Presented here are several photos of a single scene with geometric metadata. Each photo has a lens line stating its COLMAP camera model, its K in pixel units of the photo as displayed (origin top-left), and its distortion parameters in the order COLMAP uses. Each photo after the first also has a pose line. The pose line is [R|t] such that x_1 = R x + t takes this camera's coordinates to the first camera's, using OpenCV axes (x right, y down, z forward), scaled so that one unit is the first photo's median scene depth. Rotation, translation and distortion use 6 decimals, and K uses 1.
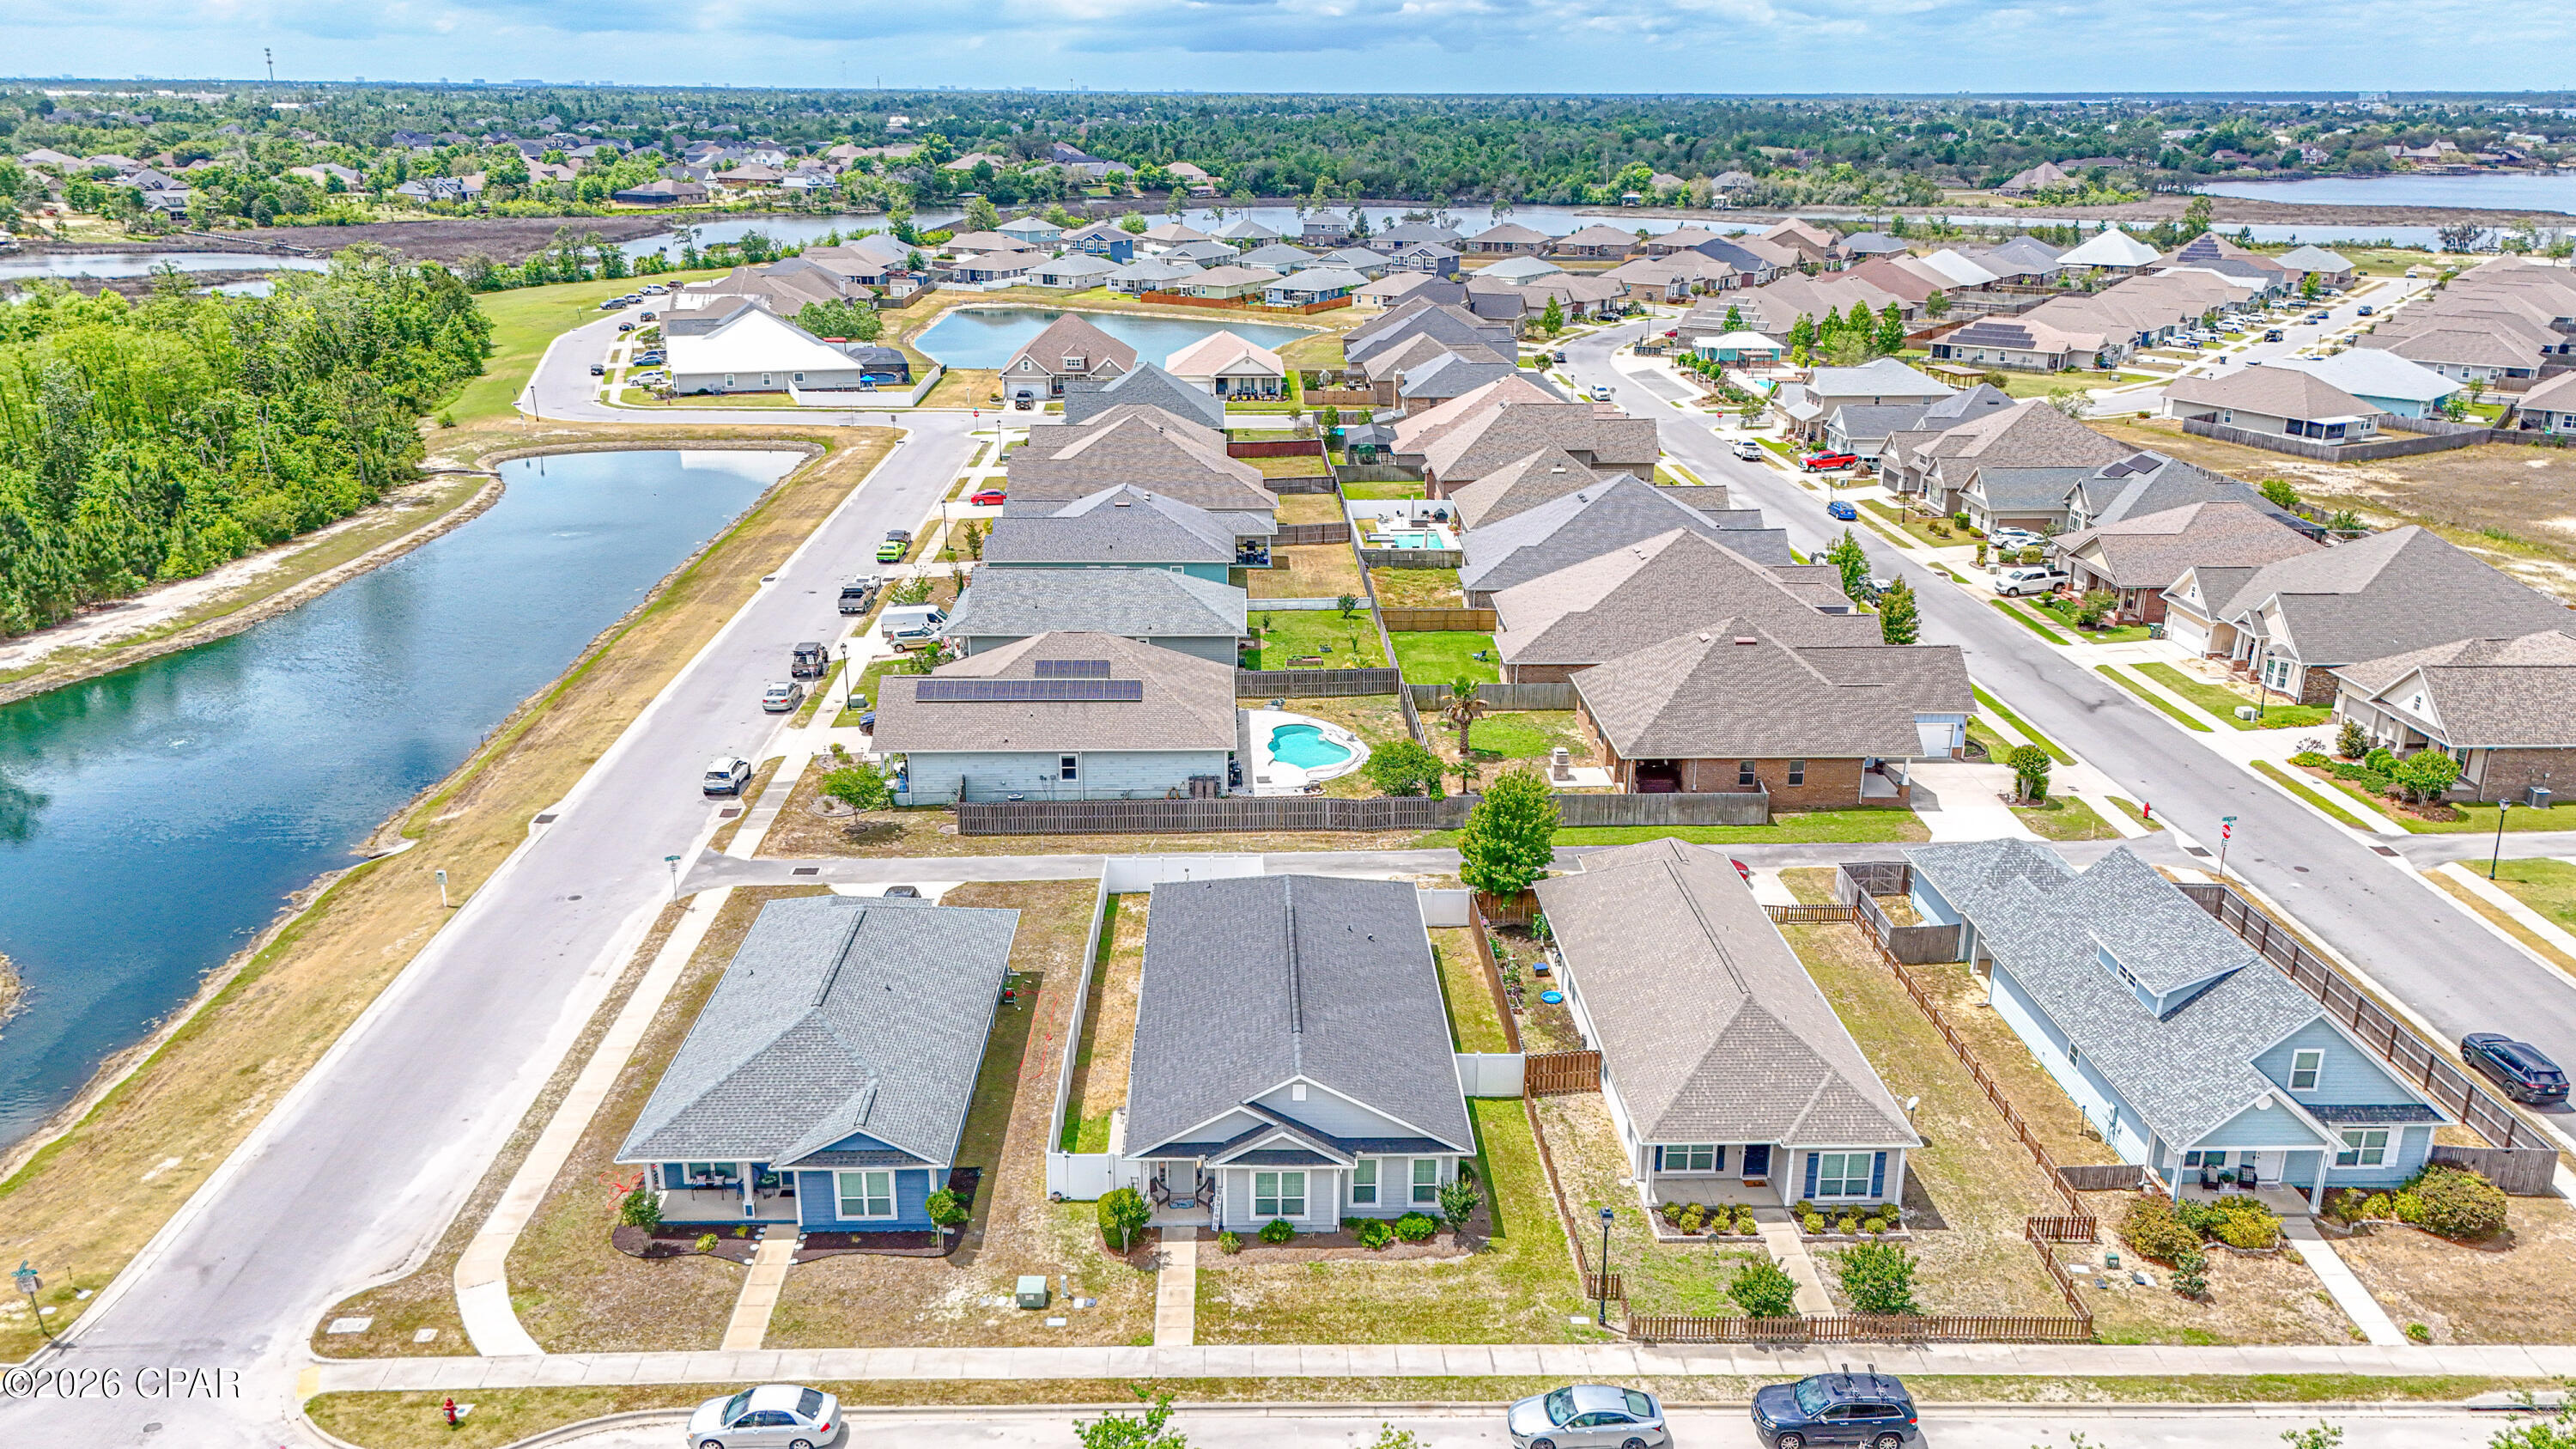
lens RADIAL K [[1892.0, 0, 1283.9], [0, 1892.0, 726.9], [0, 0, 1]] dist [0.080262, -0.076540]
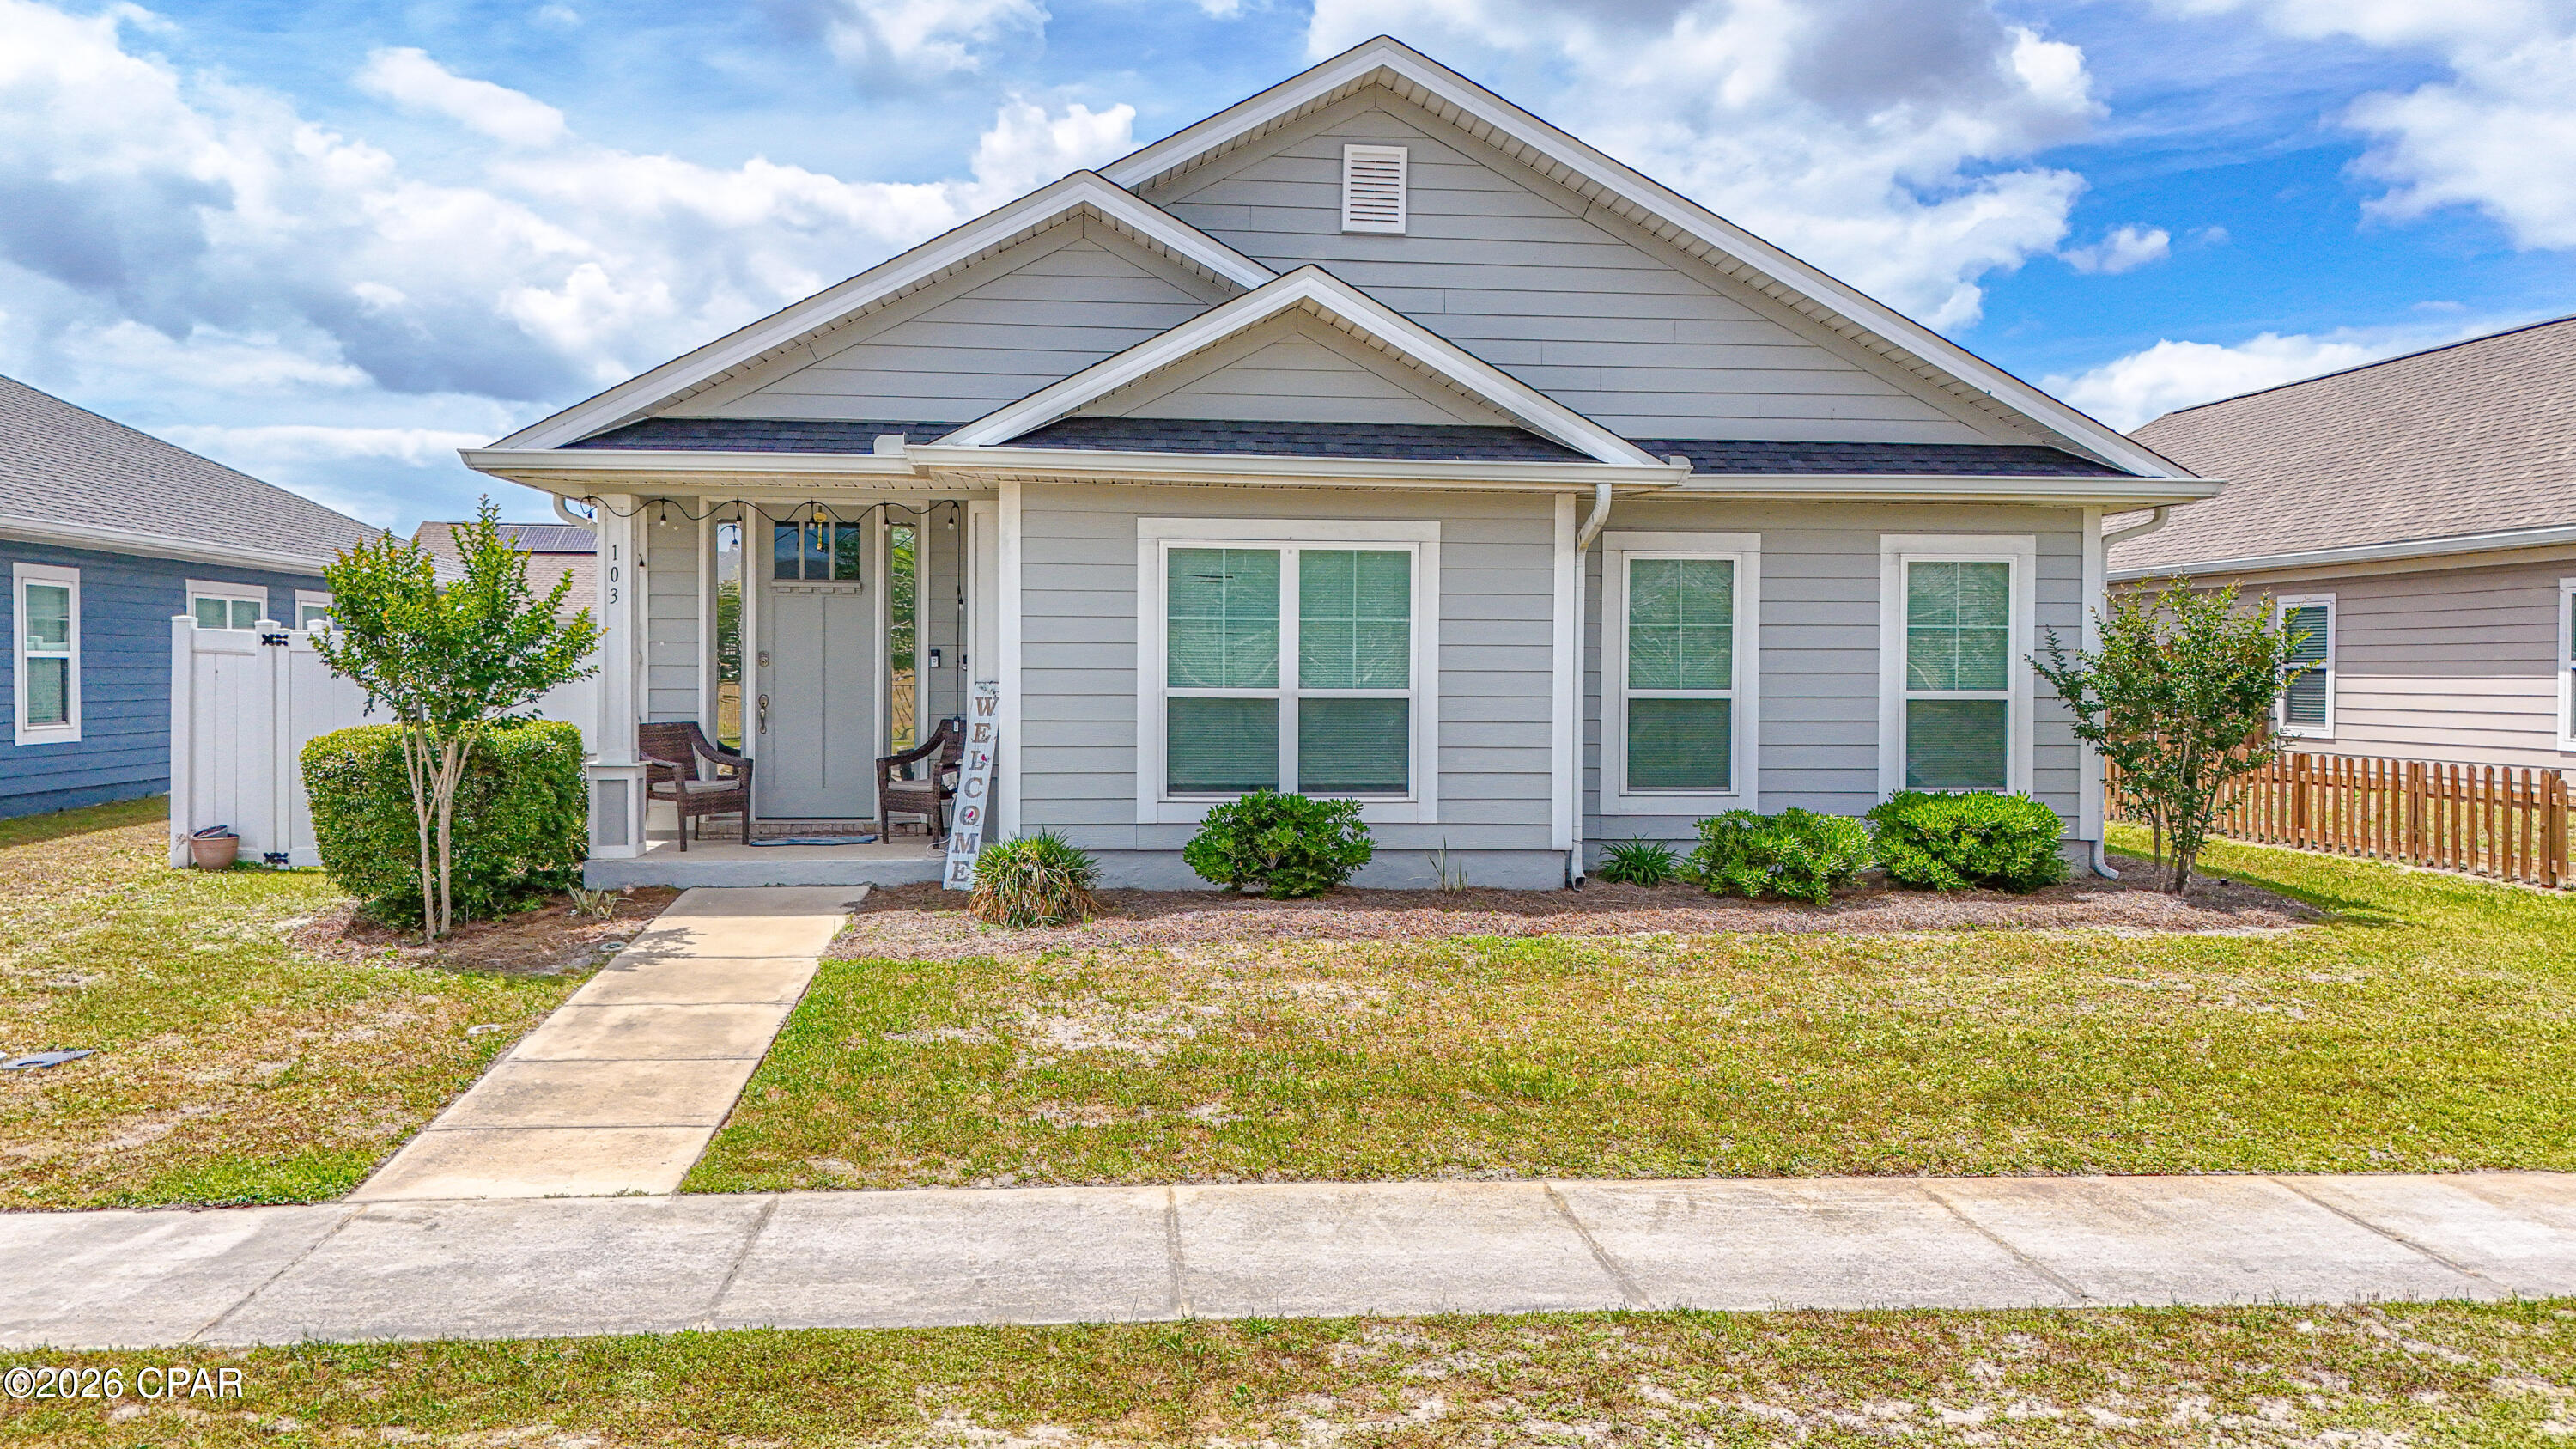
lens RADIAL K [[1892.0, 0, 1283.9], [0, 1892.0, 726.9], [0, 0, 1]] dist [0.080262, -0.076540]
pose [[0.997655, 0.001727, 0.068429, -0.011753], [0.018640, 0.955046, -0.295872, 0.222819], [-0.065864, 0.296454, 0.952773, 0.584241]]
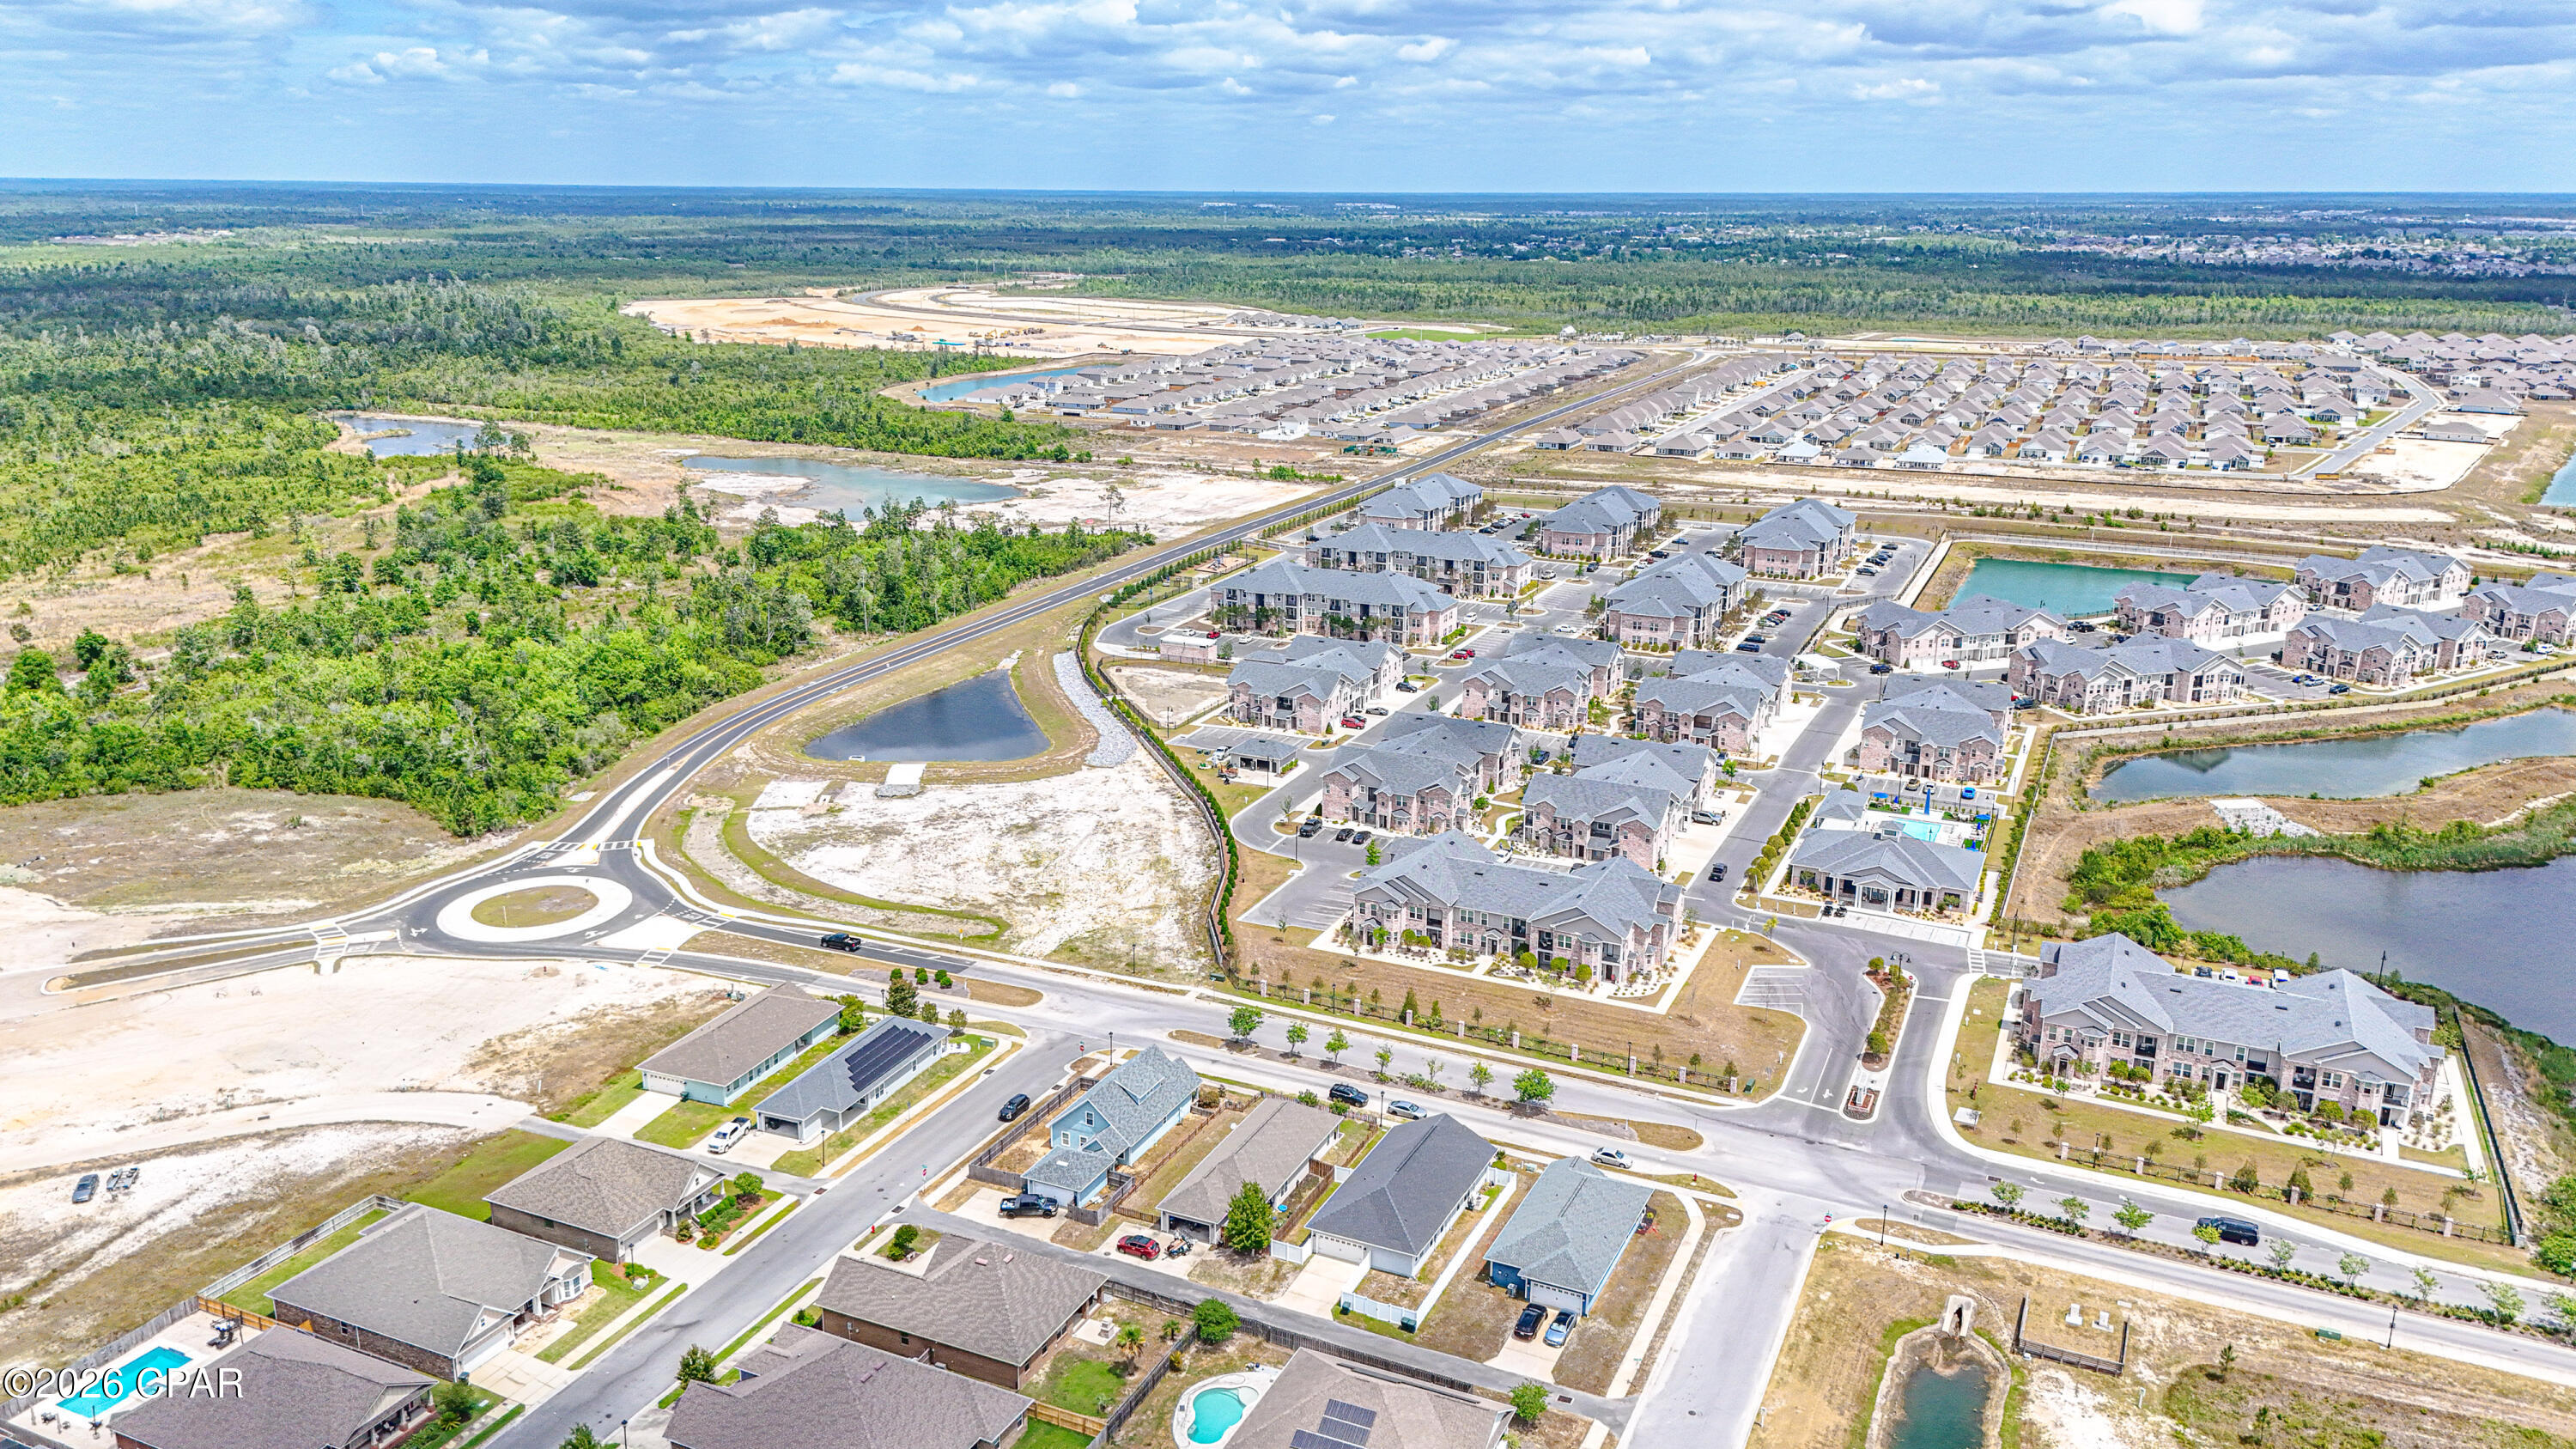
lens RADIAL K [[1892.0, 0, 1283.9], [0, 1892.0, 726.9], [0, 0, 1]] dist [0.080262, -0.076540]
pose [[-0.891405, -0.133647, 0.433053, -0.745039], [0.135163, 0.833648, 0.535501, -1.500581], [-0.432582, 0.535881, -0.725054, 2.192948]]
